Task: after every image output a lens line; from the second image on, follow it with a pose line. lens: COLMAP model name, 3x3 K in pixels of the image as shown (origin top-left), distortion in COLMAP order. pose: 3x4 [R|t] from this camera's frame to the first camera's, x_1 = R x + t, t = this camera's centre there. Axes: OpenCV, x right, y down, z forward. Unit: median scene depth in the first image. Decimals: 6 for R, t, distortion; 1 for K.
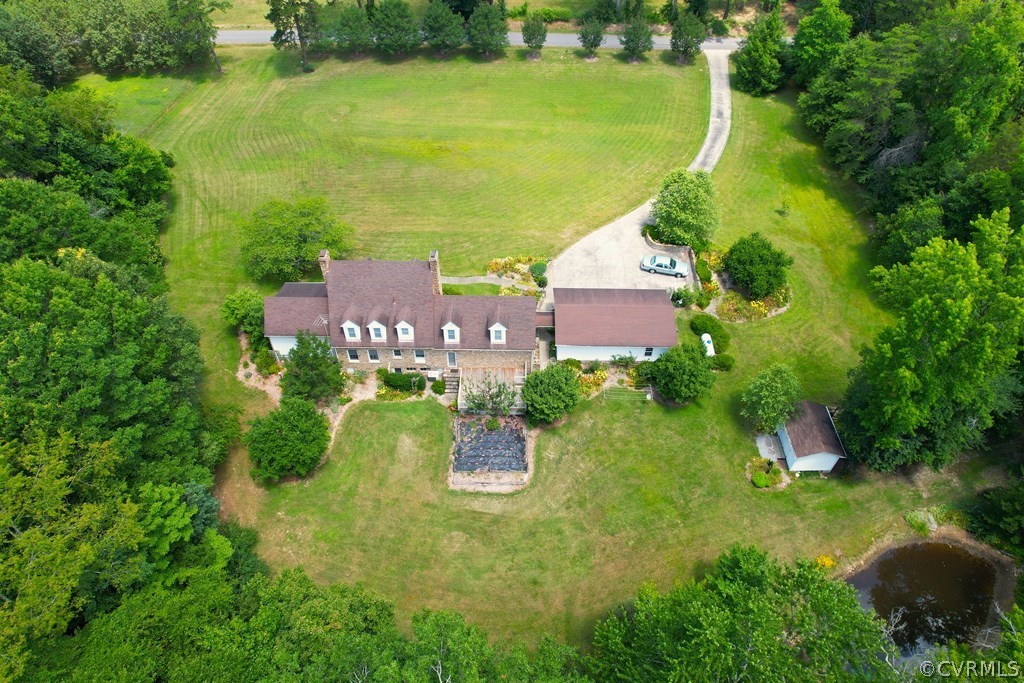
lens RADIAL K [[647.6, 0, 511.5], [0, 647.6, 339.8], [0, 0, 1]] dist [-0.003449, 0.002008]
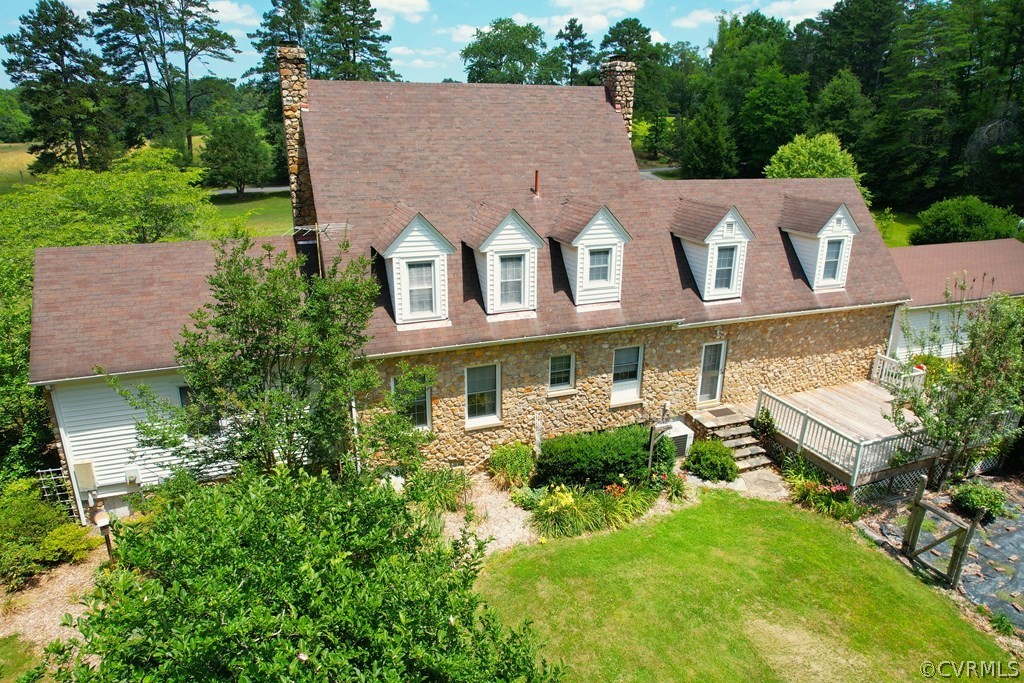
lens RADIAL K [[647.6, 0, 512.5], [0, 647.6, 344.4], [0, 0, 1]] dist [-0.003449, 0.002008]
pose [[0.925446, -0.118692, 0.359807, -0.301818], [0.277150, 0.859593, -0.429288, 0.131241], [-0.258334, 0.497004, 0.828402, 0.752559]]
